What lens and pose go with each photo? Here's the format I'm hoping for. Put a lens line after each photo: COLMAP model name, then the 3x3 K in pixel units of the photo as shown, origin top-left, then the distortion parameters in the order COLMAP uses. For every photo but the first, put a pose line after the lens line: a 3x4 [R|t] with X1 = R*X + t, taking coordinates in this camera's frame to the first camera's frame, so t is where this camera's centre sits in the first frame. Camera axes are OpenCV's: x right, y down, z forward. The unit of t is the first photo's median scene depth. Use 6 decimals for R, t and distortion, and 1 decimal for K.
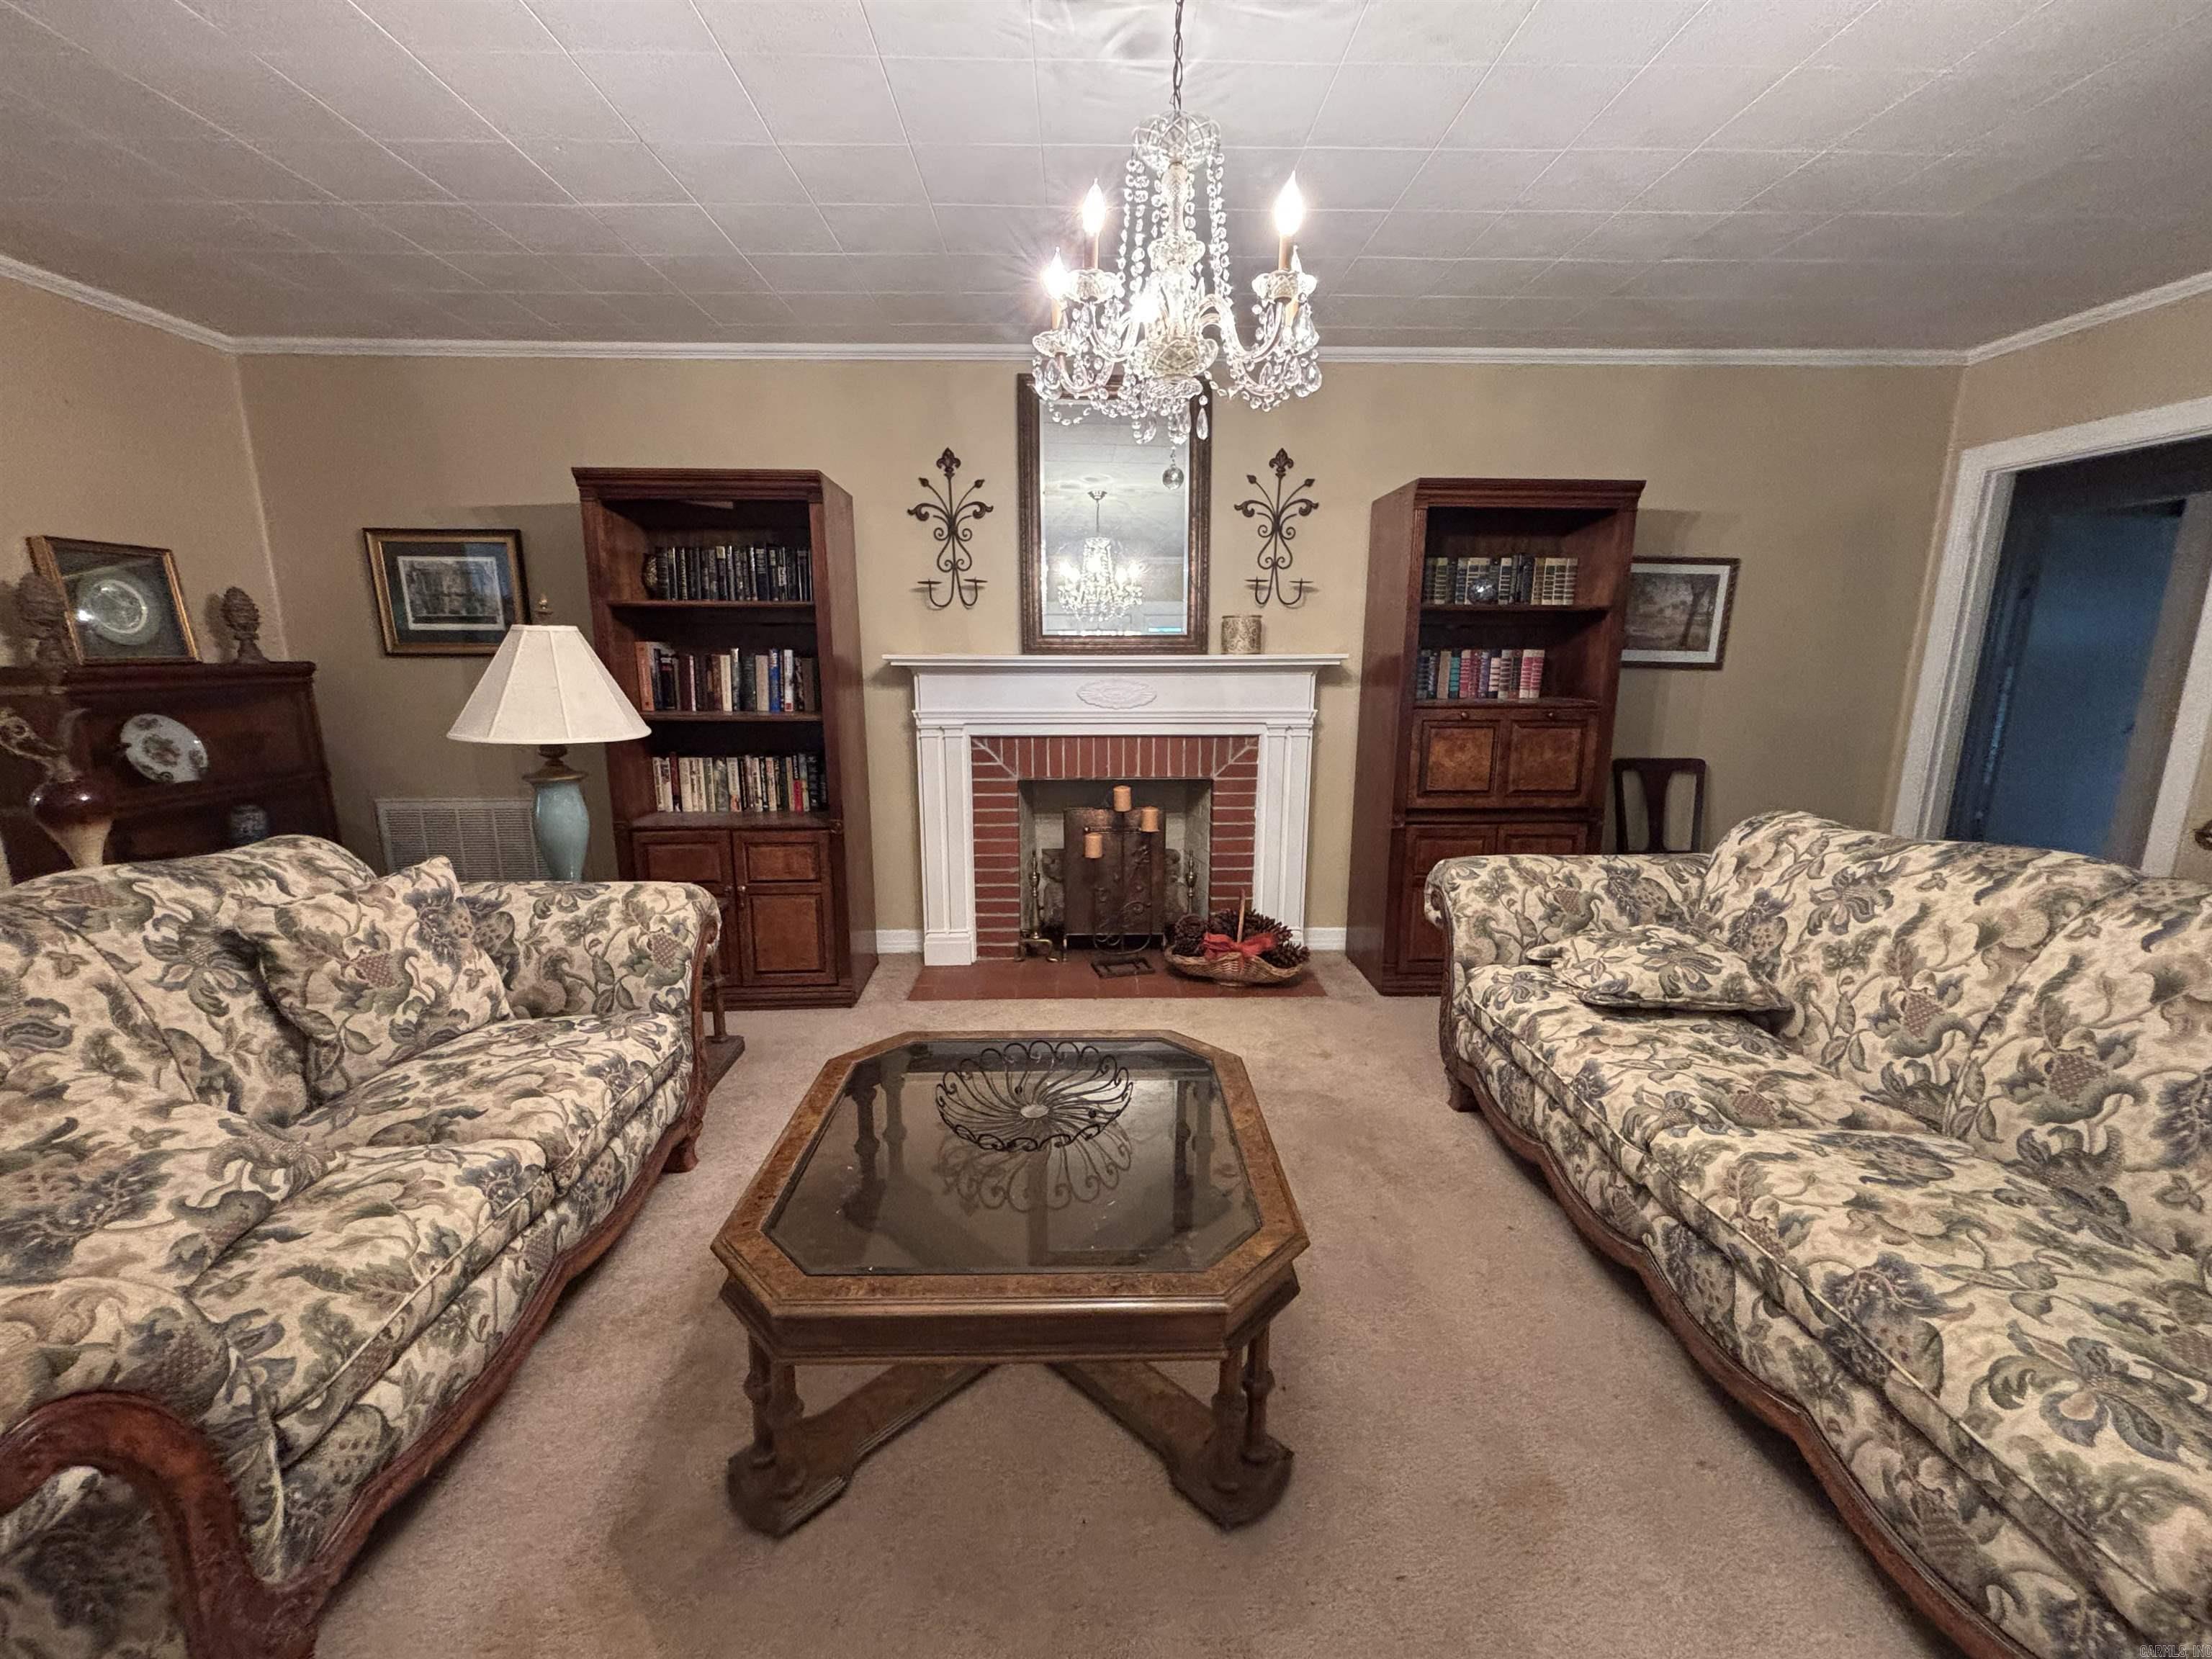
lens RADIAL K [[898.0, 0, 1100.5], [0, 898.0, 832.3], [0, 0, 1]] dist [0.012577, -0.003234]
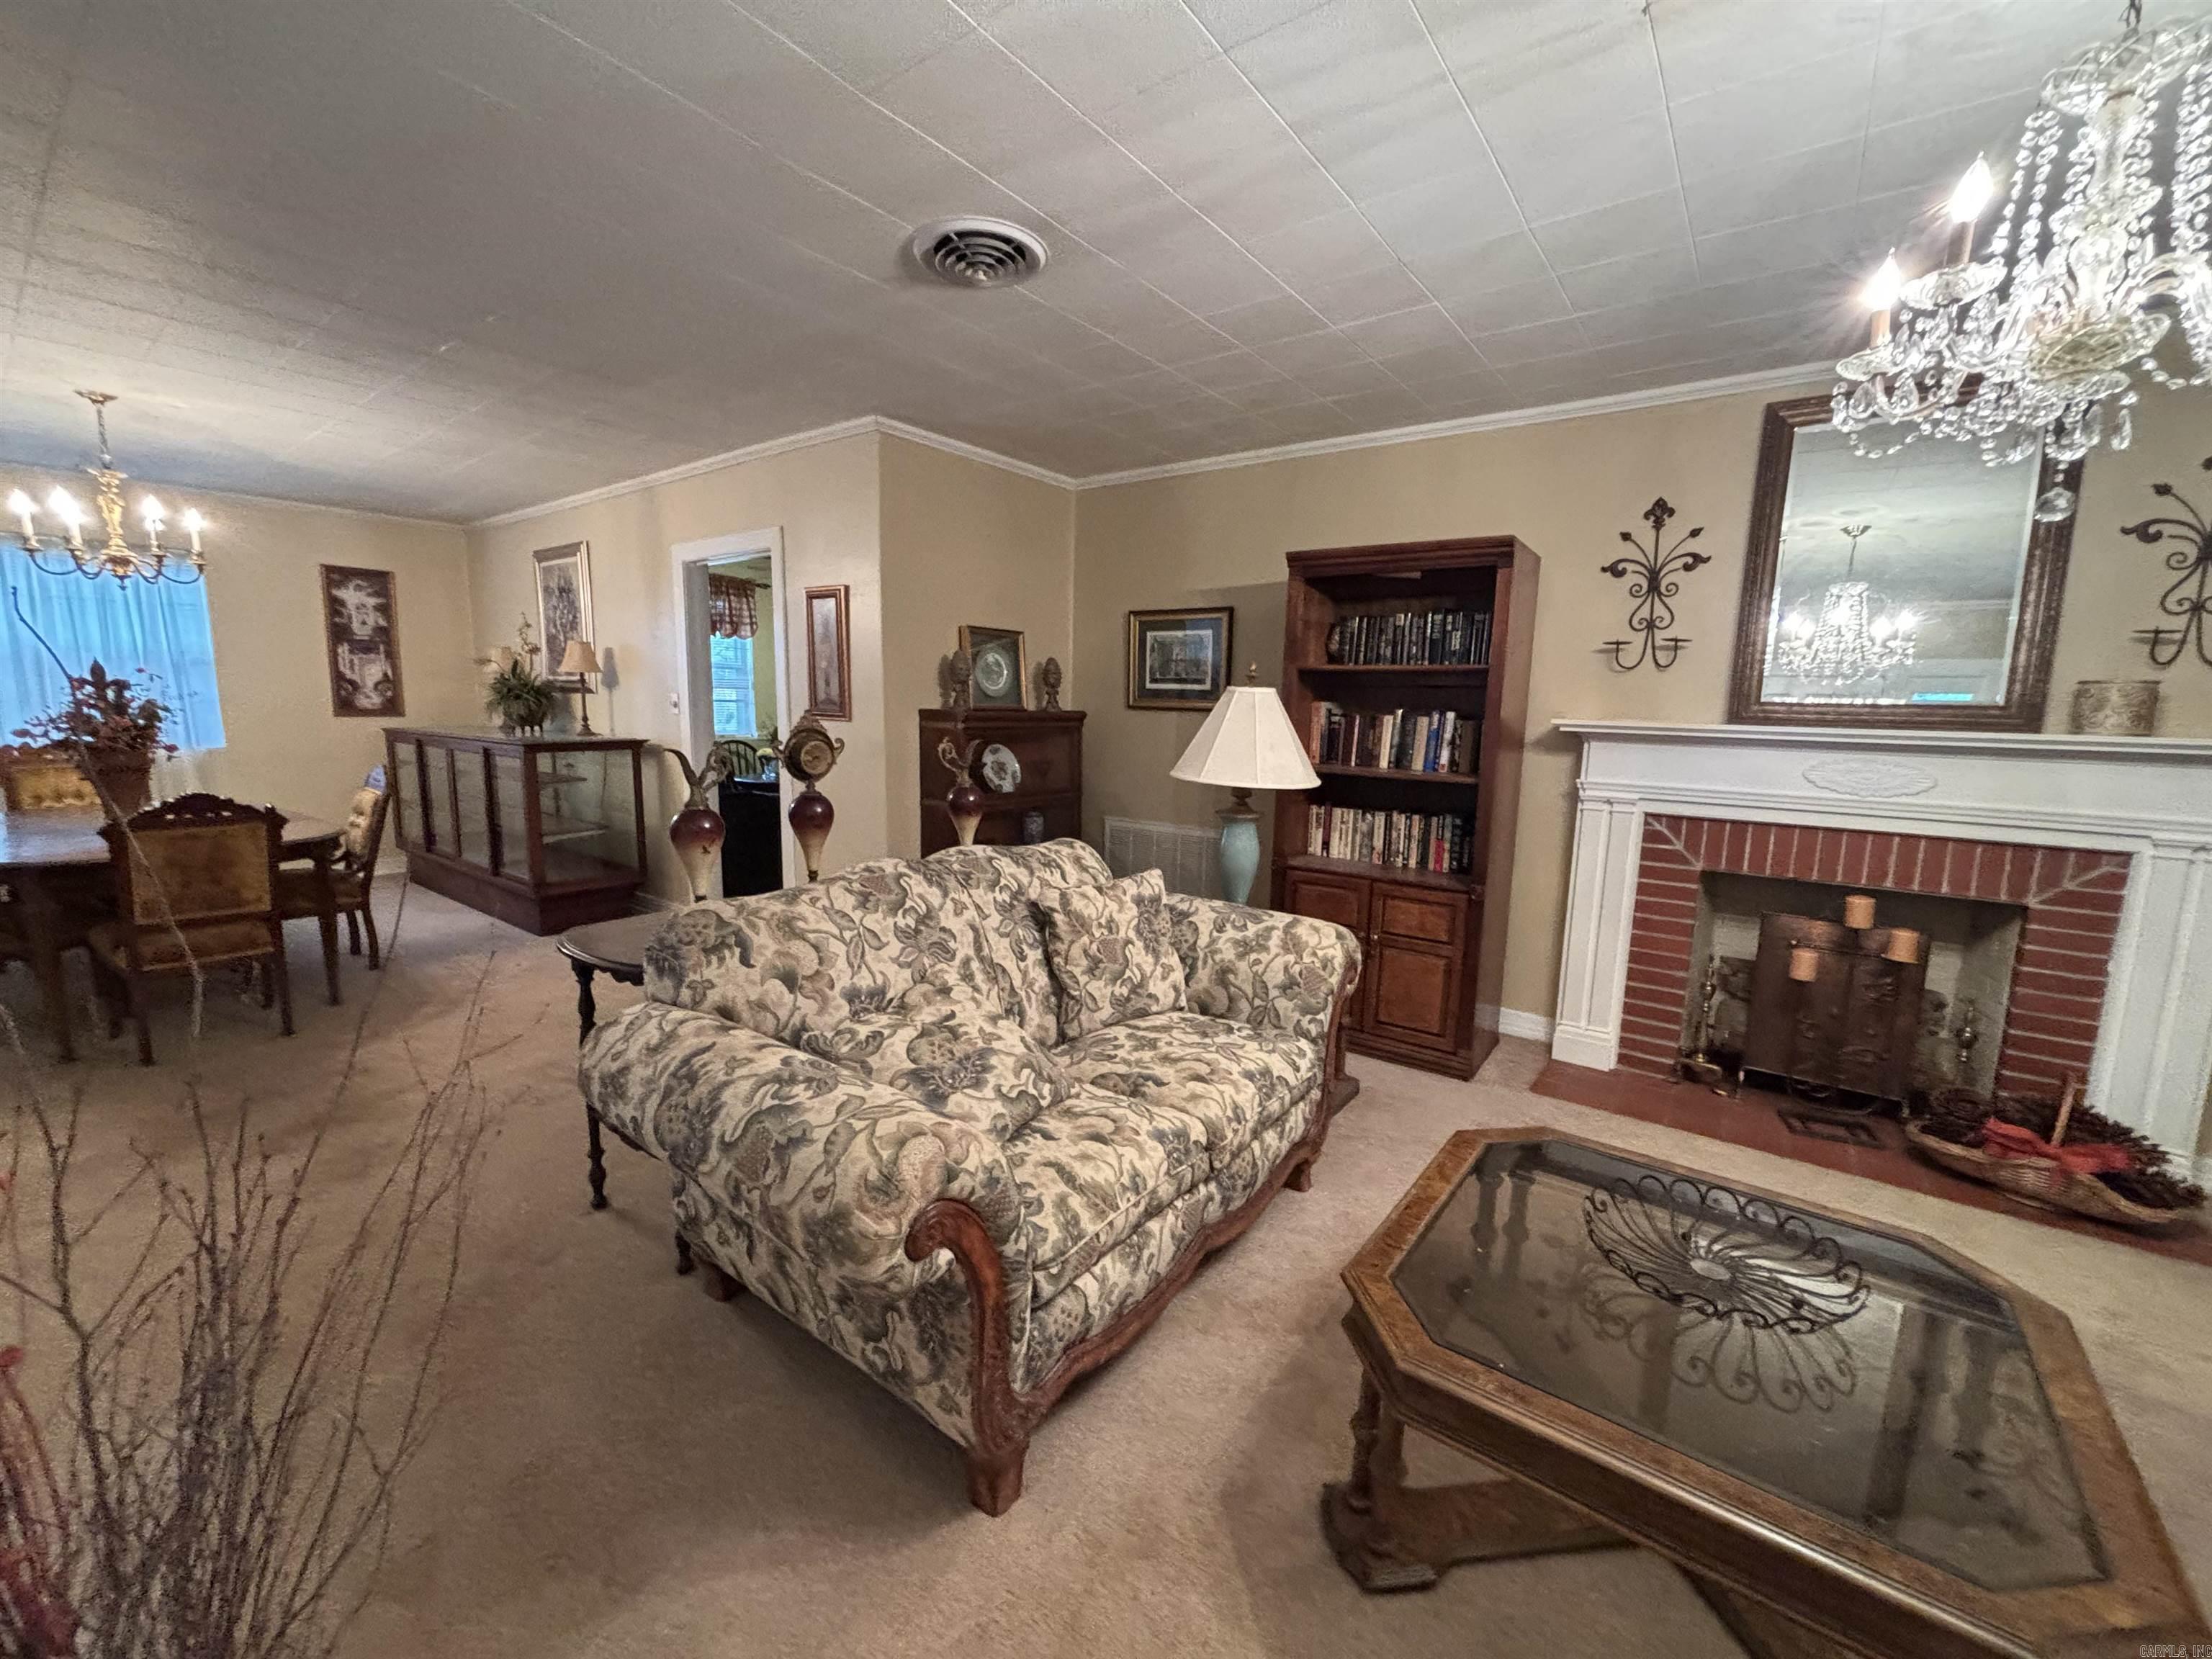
lens RADIAL K [[898.0, 0, 1103.8], [0, 898.0, 826.4], [0, 0, 1]] dist [0.012577, -0.003234]
pose [[0.788607, 0.107468, -0.605434, -0.039805], [-0.149583, 0.988560, -0.019364, 0.003102], [0.596426, 0.105833, 0.795660, -0.032417]]
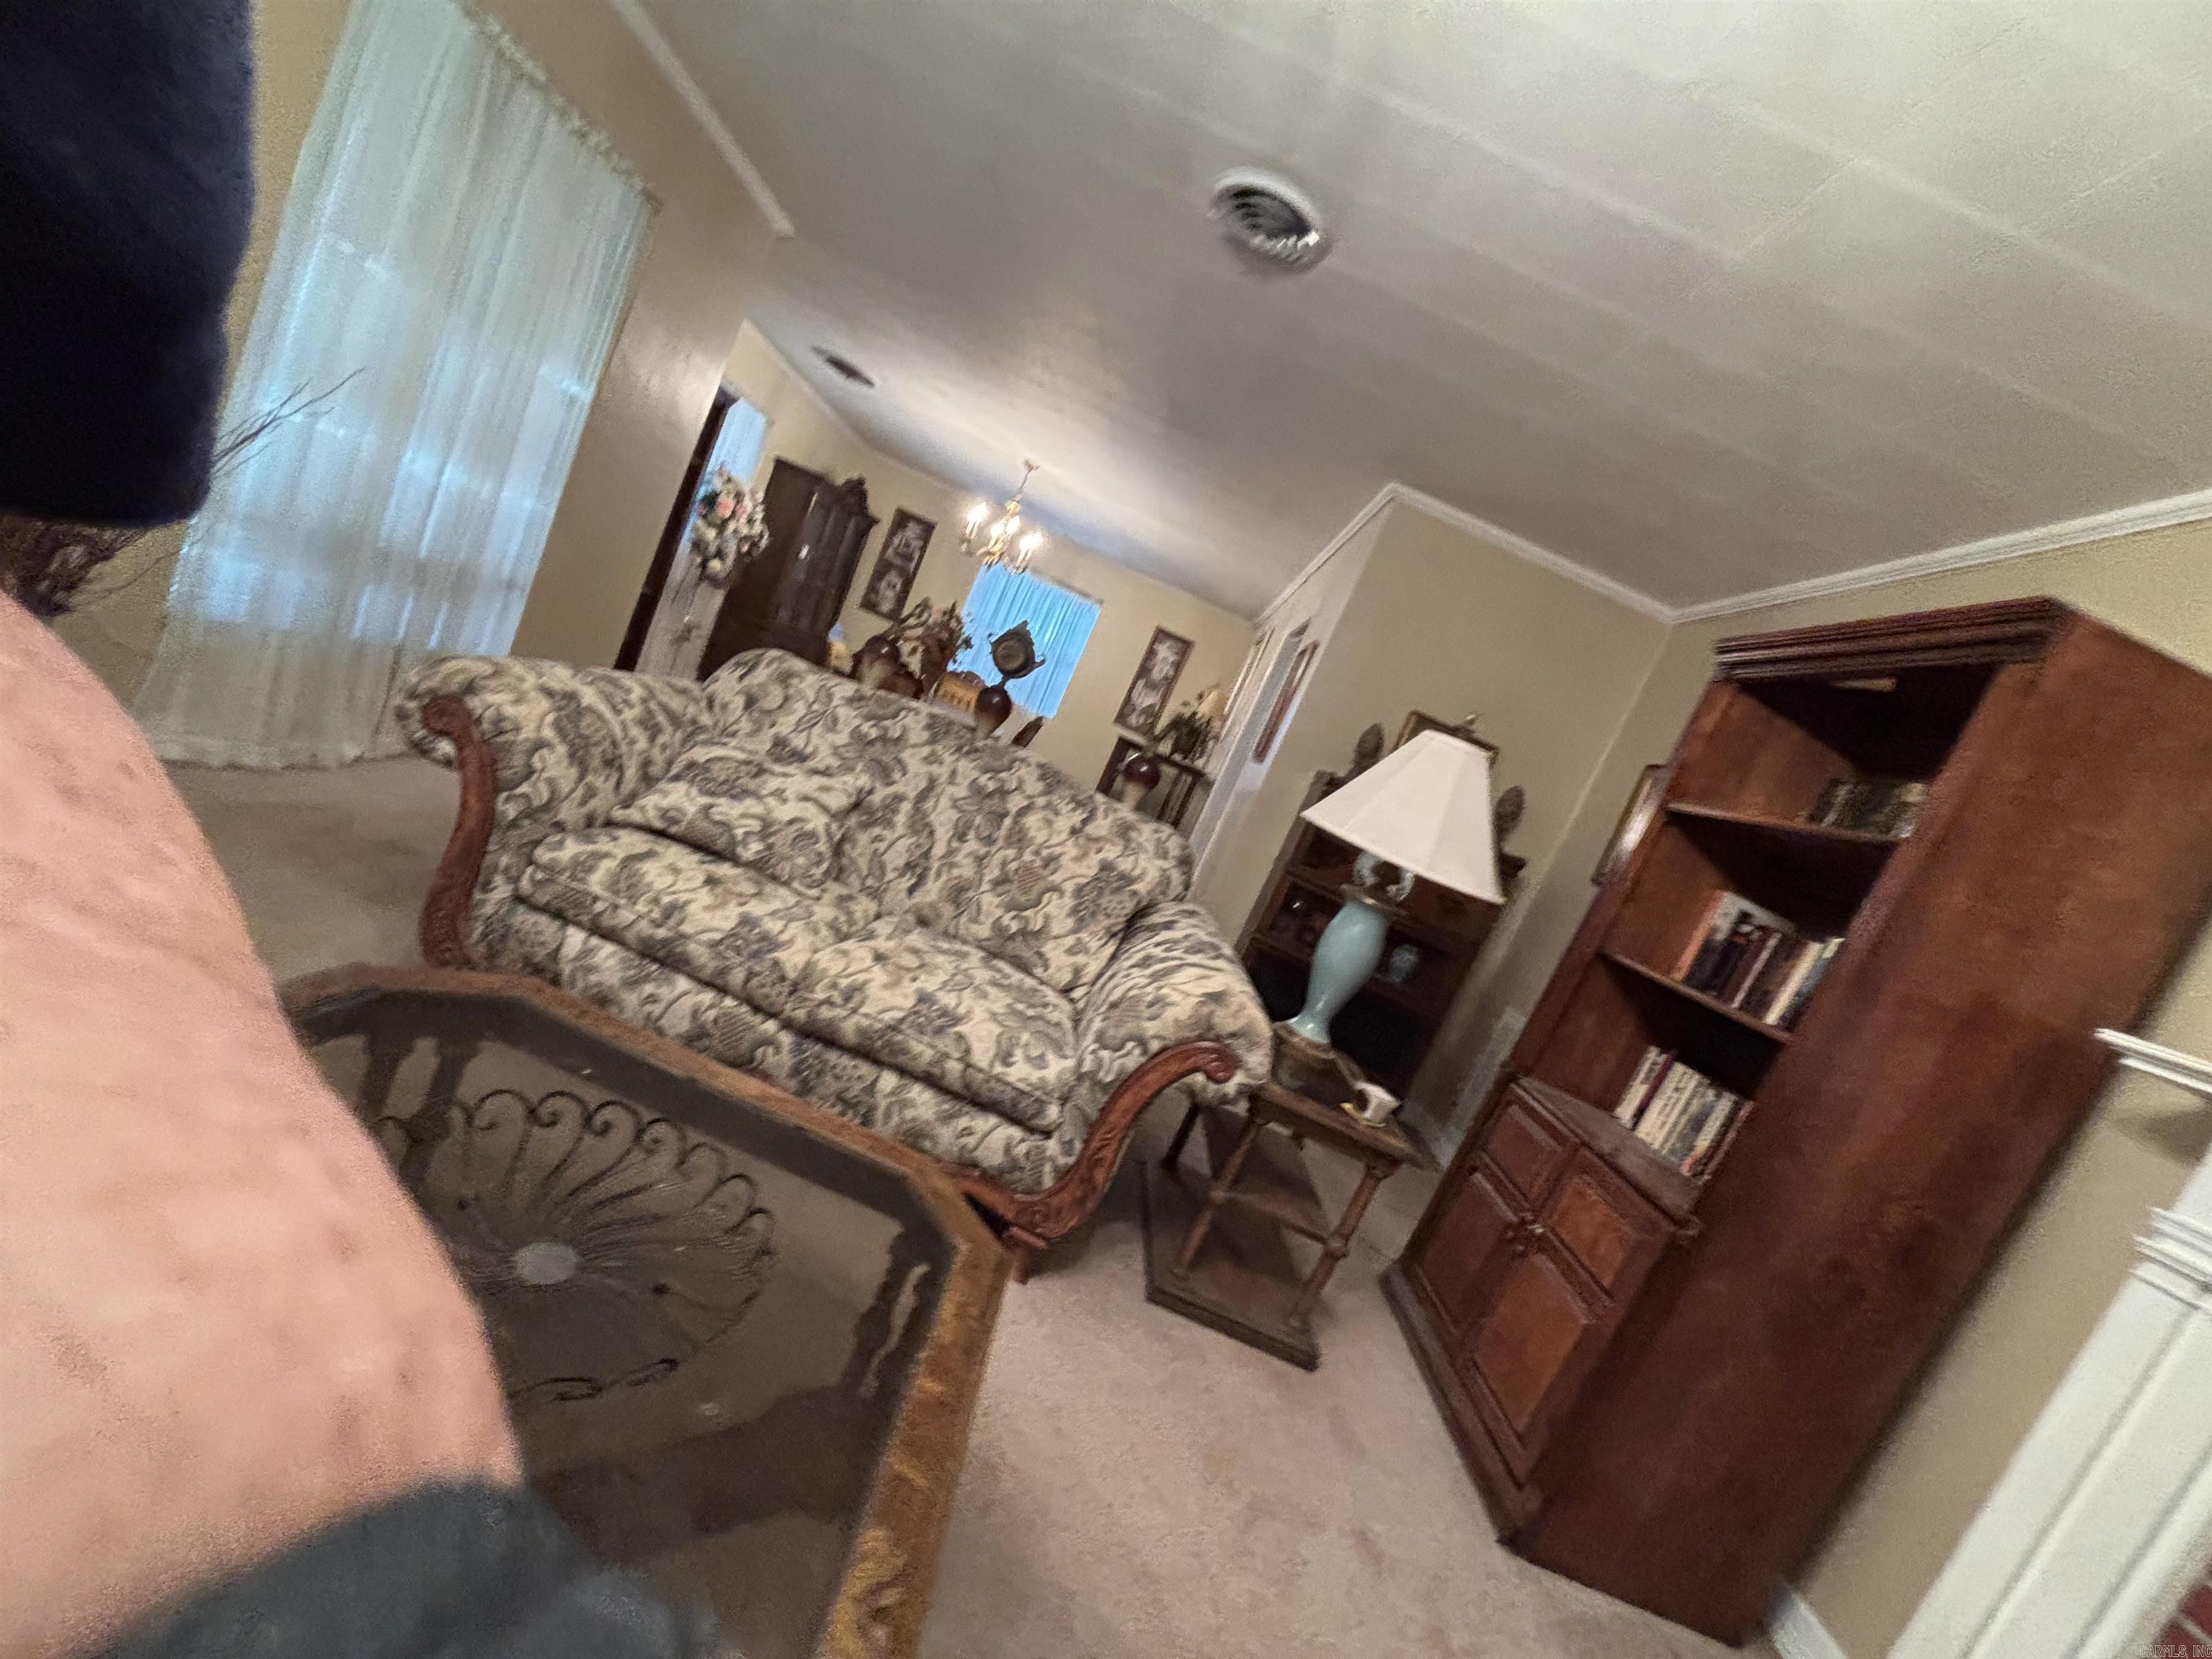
lens RADIAL K [[898.0, 0, 1105.2], [0, 898.0, 824.2], [0, 0, 1]] dist [0.012577, -0.003234]
pose [[-0.049091, 0.097534, -0.994021, 0.259541], [-0.587999, 0.801659, 0.107698, -0.067438], [0.807370, 0.589771, 0.017996, 0.790764]]
